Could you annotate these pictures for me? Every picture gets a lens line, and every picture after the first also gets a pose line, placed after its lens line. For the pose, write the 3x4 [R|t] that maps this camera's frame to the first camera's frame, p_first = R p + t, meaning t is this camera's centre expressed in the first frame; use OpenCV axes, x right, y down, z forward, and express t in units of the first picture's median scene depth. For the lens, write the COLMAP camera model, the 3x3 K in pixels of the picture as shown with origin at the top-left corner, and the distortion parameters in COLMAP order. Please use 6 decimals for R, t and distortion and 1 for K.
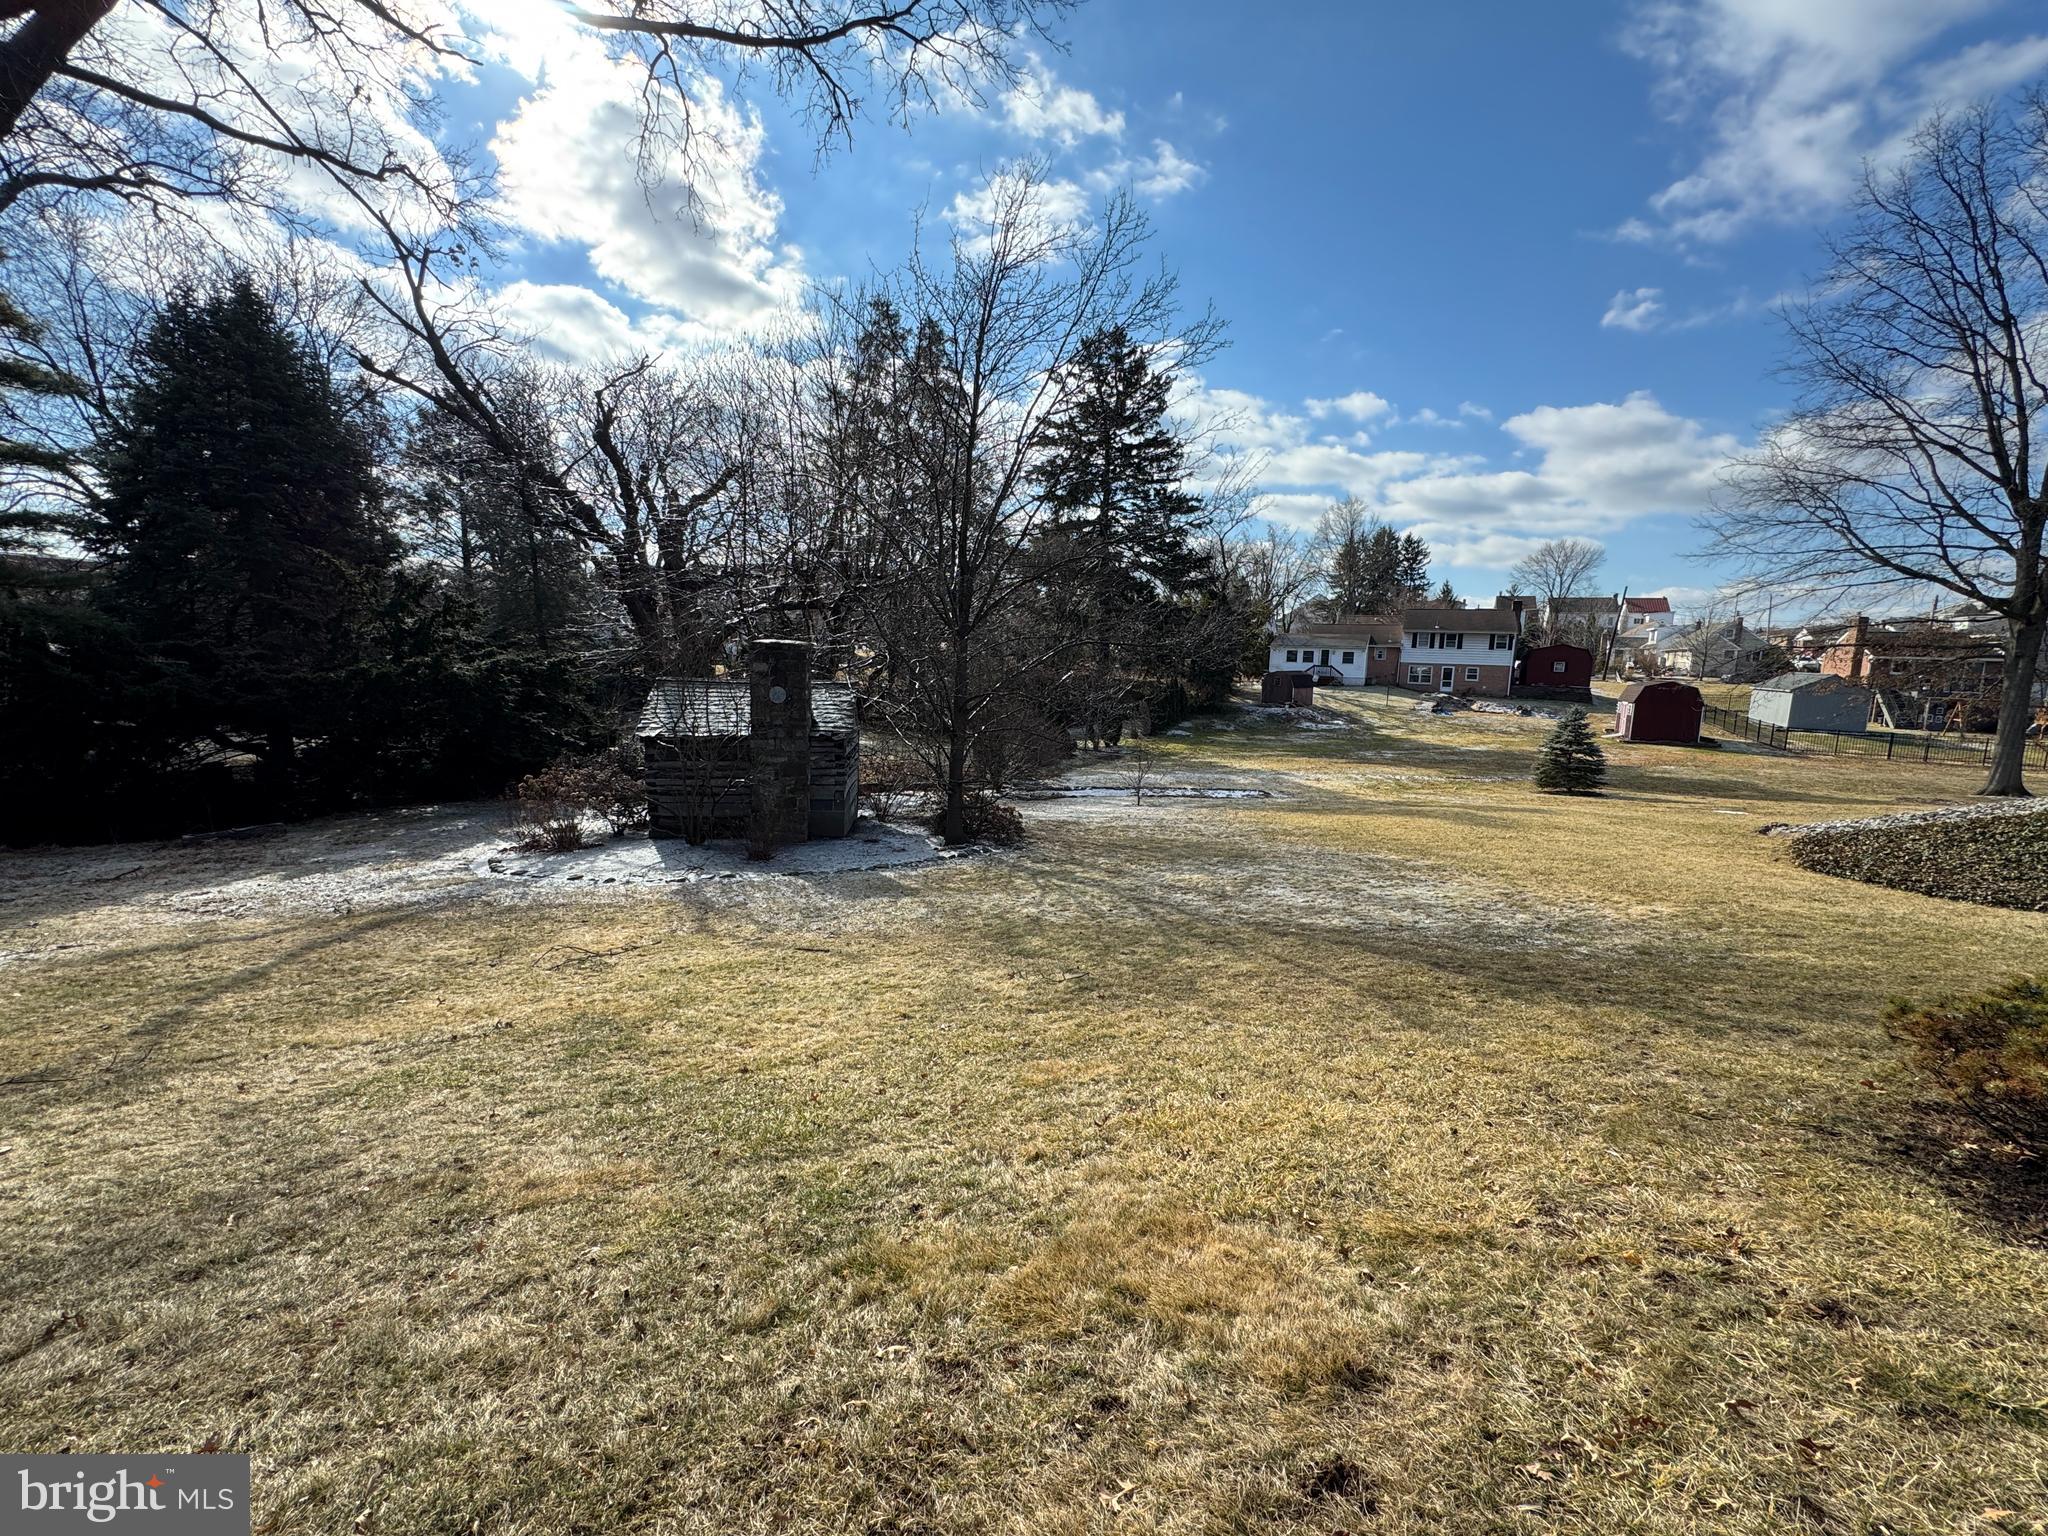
lens RADIAL K [[844.3, 0, 1024.0], [0, 844.3, 768.0], [0, 0, 1]] dist [0.001618, 0.000367]
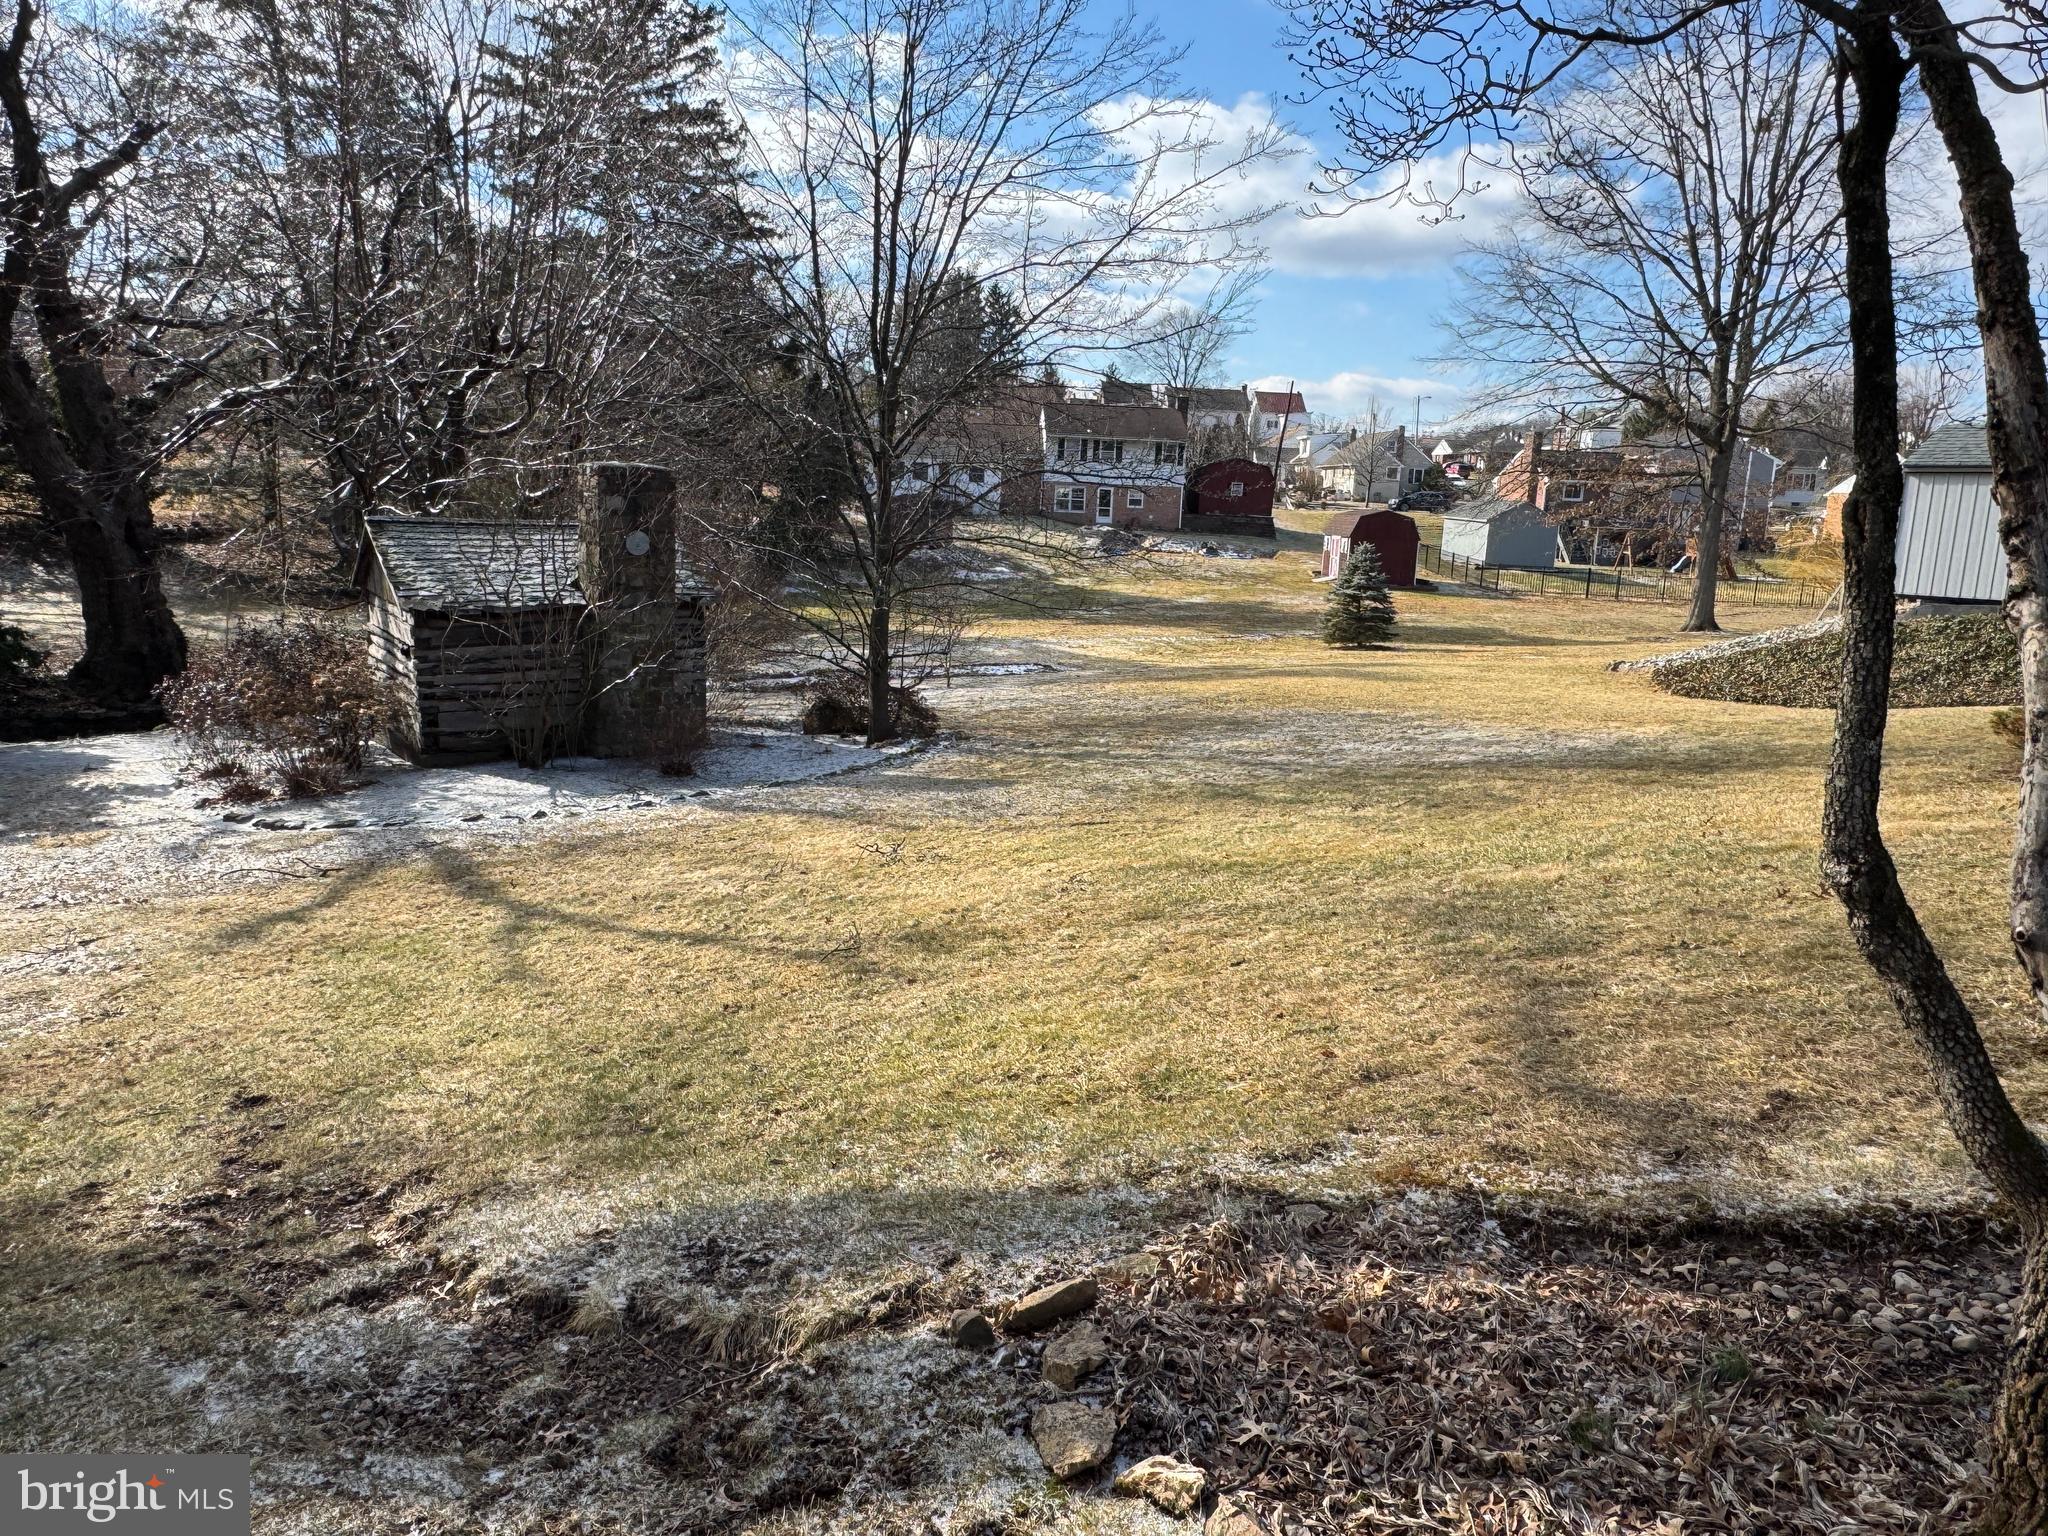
lens RADIAL K [[1394.7, 0, 1024.0], [0, 1394.7, 768.0], [0, 0, 1]] dist [0.004553, -0.002120]
pose [[0.892572, -0.083369, 0.443131, -0.124542], [0.045935, 0.994458, 0.094568, 0.000908], [-0.448559, -0.064054, 0.891455, -0.042308]]
